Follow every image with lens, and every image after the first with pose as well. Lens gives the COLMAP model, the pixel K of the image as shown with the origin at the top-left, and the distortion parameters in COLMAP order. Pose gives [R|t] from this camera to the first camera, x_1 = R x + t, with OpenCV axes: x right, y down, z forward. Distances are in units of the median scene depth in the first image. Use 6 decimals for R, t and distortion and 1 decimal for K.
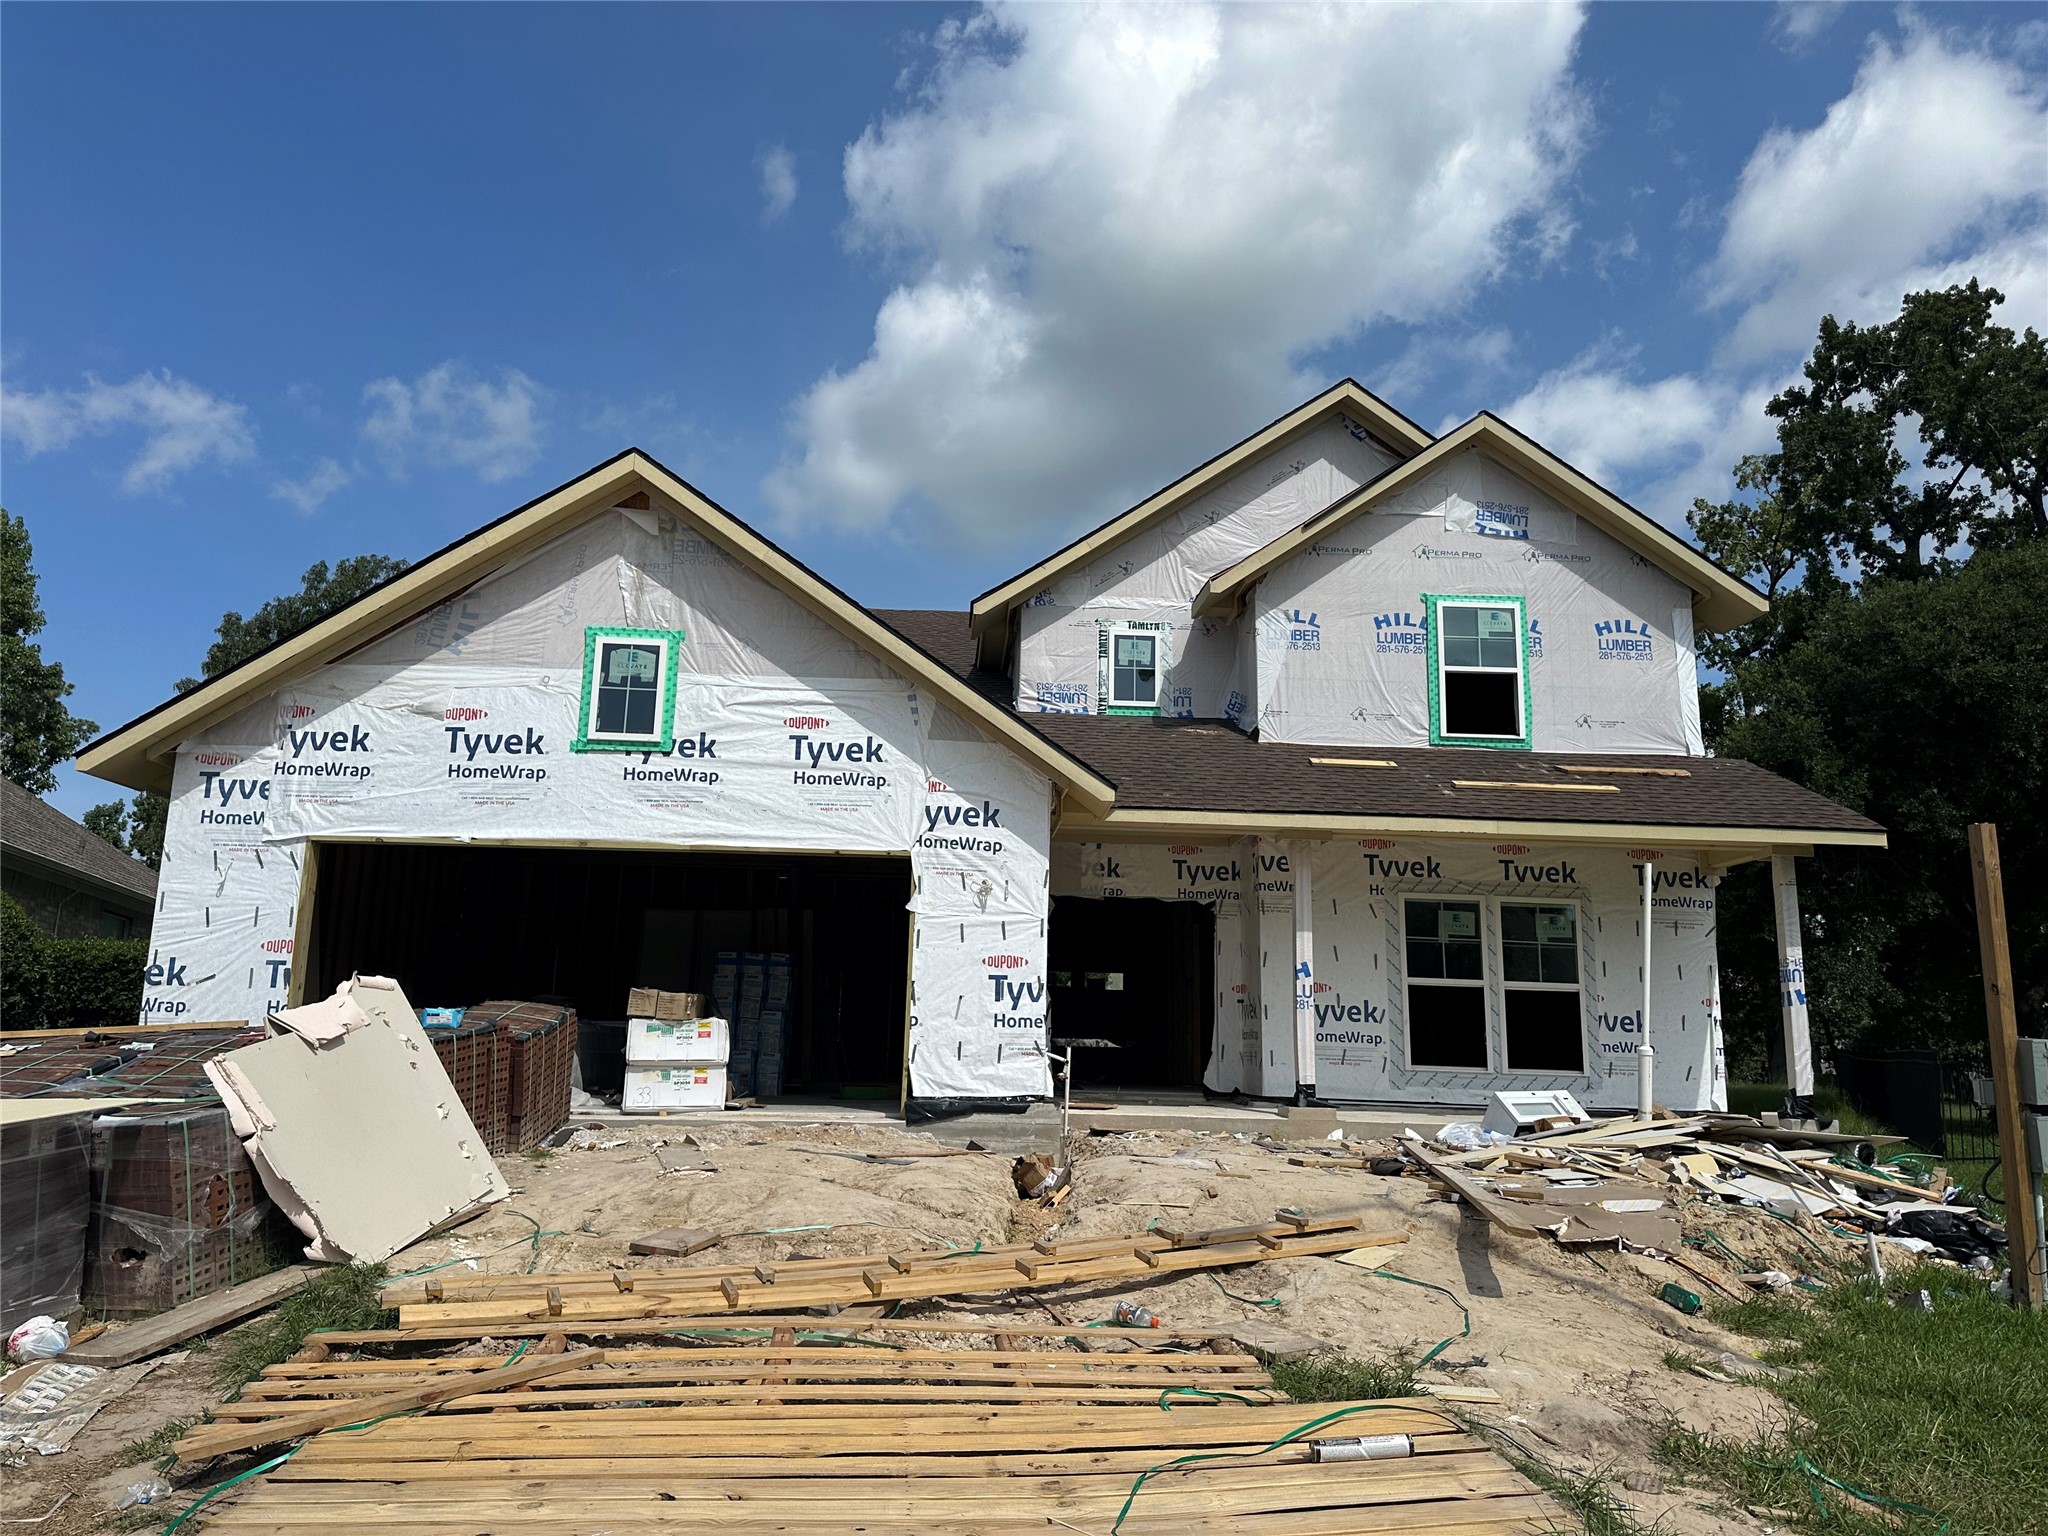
lens RADIAL K [[1425.1, 0, 1018.8], [0, 1425.1, 773.0], [0, 0, 1]] dist [0.122503, -0.155207]
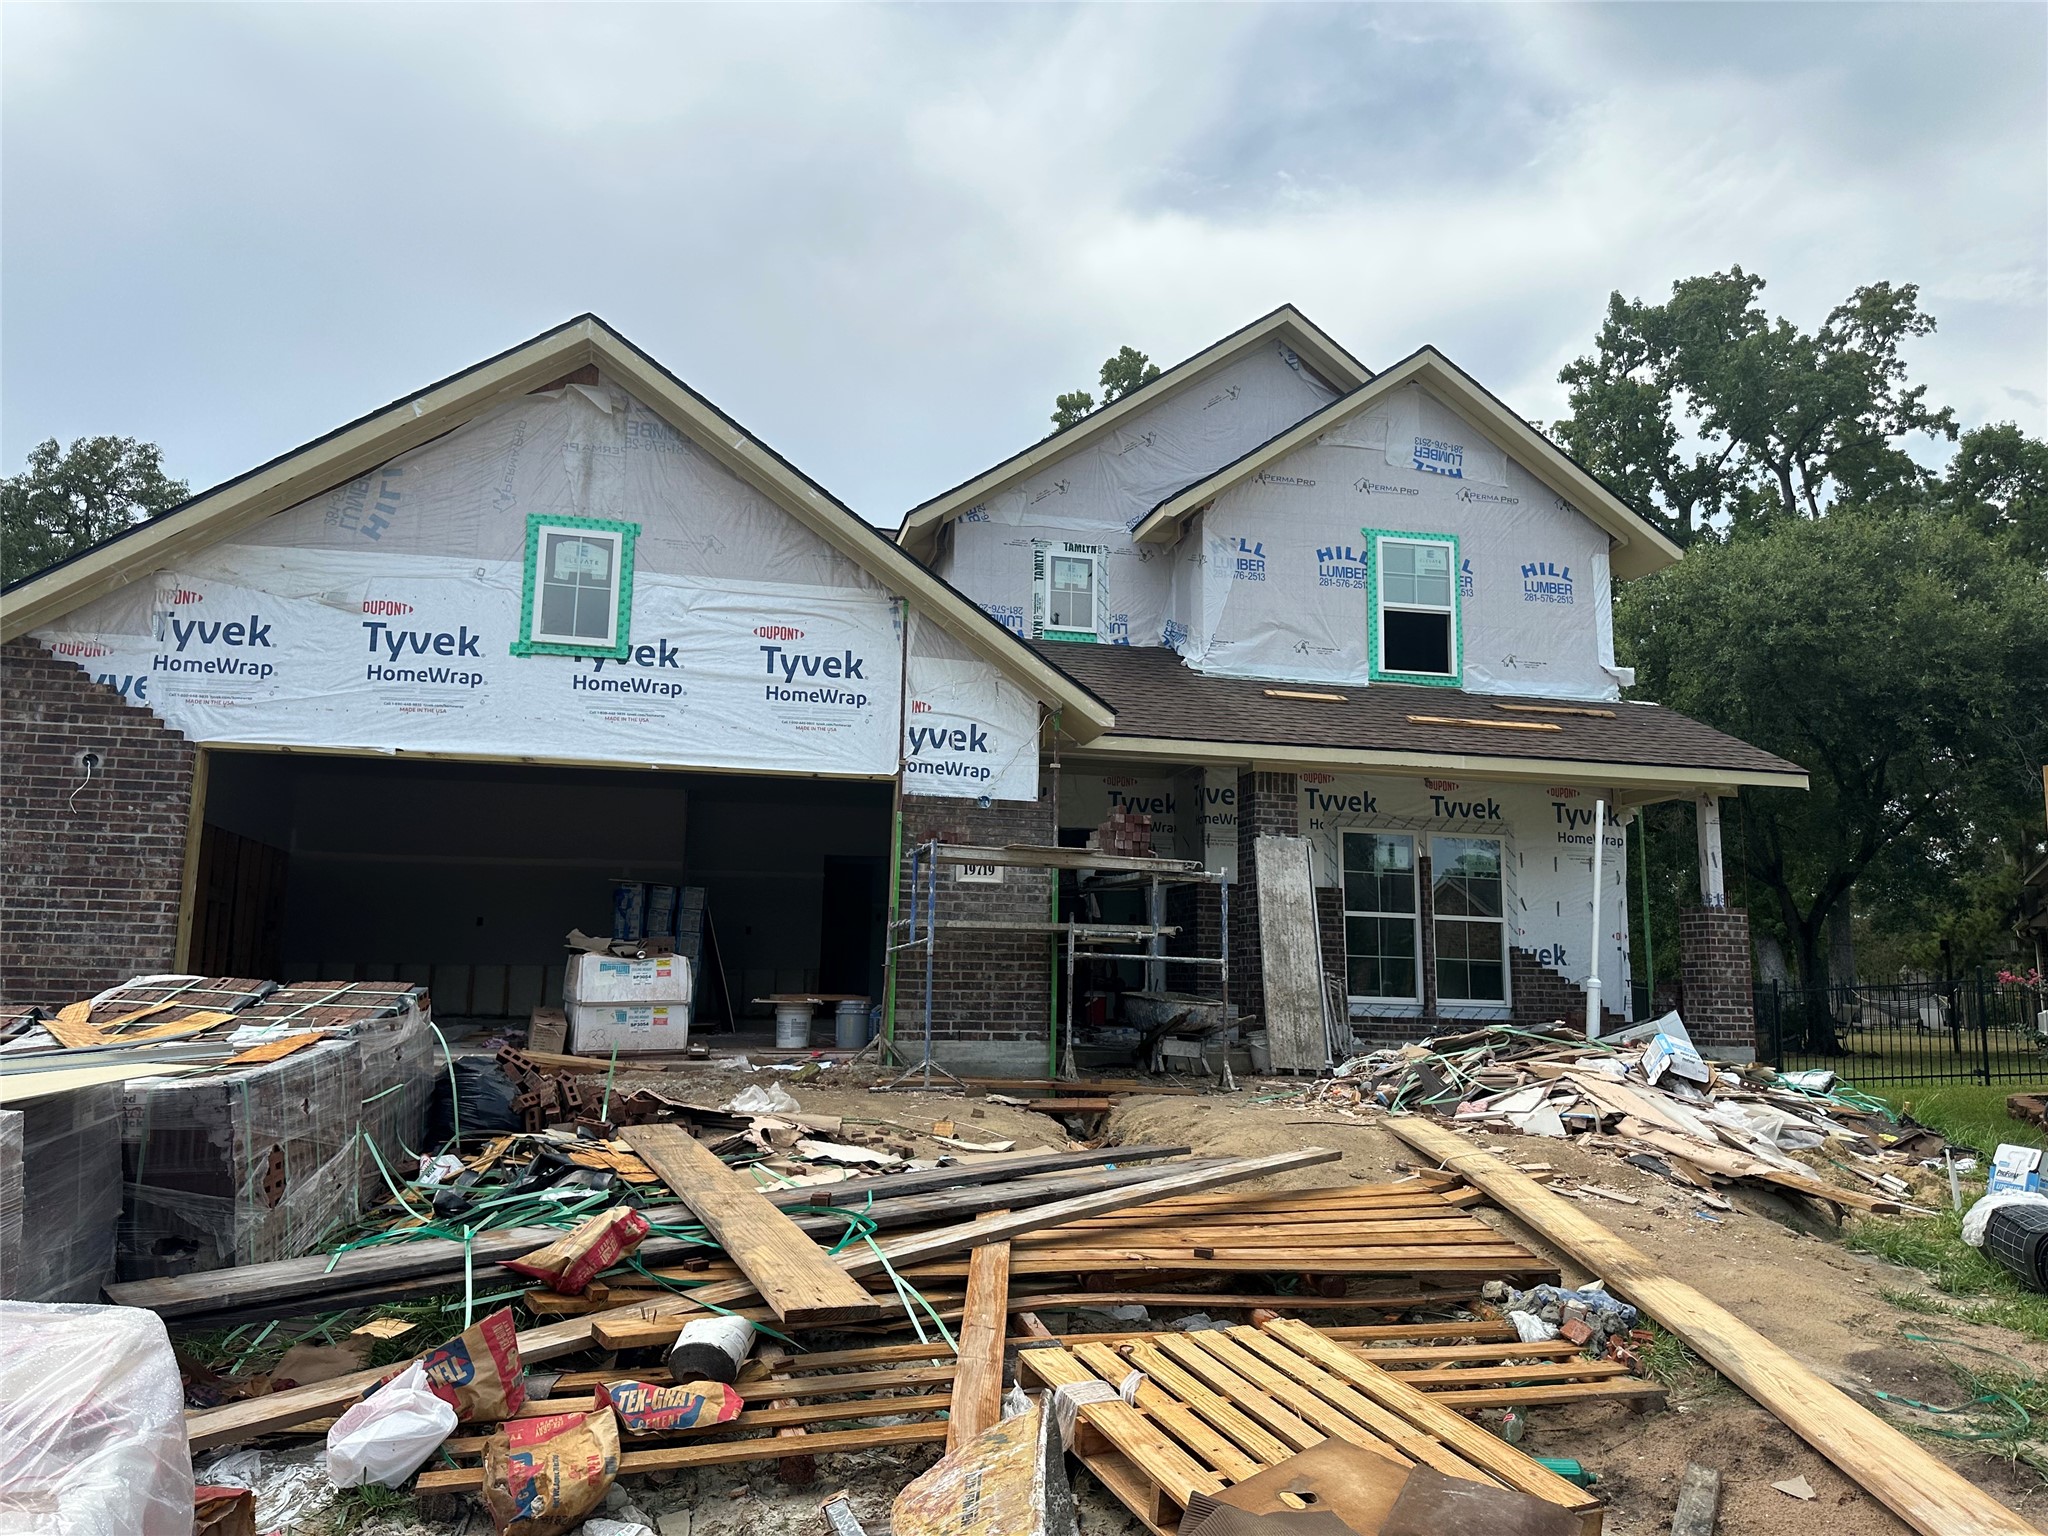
lens RADIAL K [[1427.8, 0, 1028.6], [0, 1427.8, 765.5], [0, 0, 1]] dist [0.097105, -0.124486]
pose [[0.985627, 0.020727, 0.167661, -0.134342], [-0.027574, 0.998874, 0.038613, 0.009148], [-0.166672, -0.042681, 0.985088, 0.064368]]
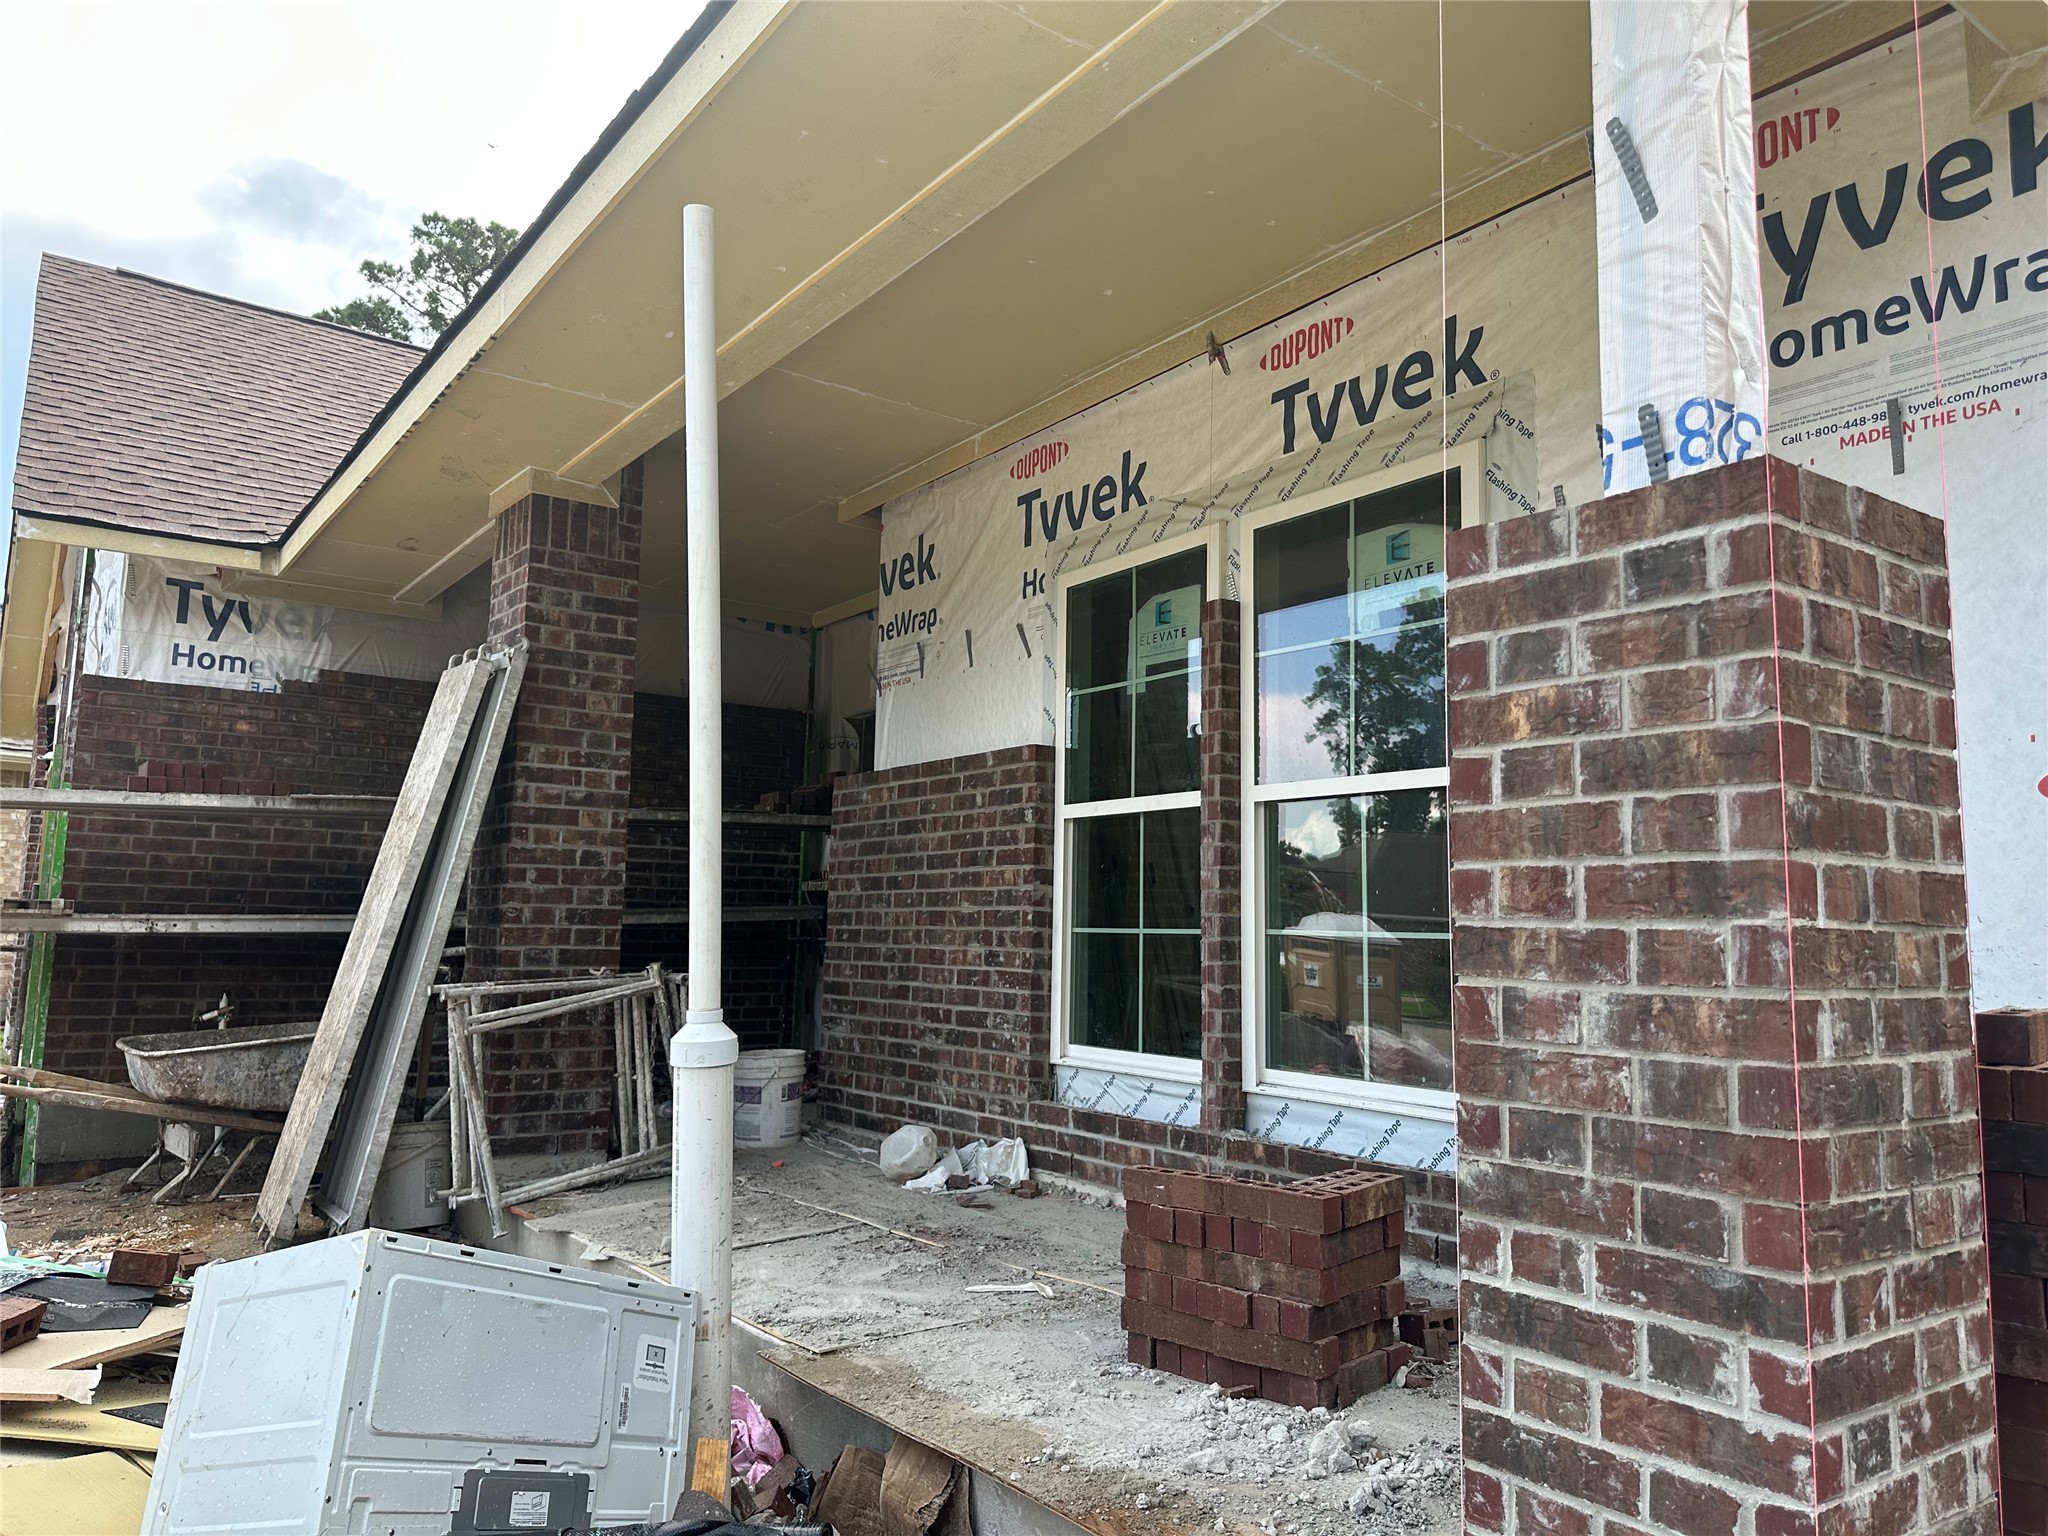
lens RADIAL K [[1435.1, 0, 1024.0], [0, 1435.1, 768.0], [0, 0, 1]] dist [-0.006219, -0.003657]
pose [[0.517571, -0.114658, -0.847923, 0.649873], [0.163792, 0.985931, -0.033341, 0.163824], [0.839817, -0.121627, 0.529070, 0.925101]]
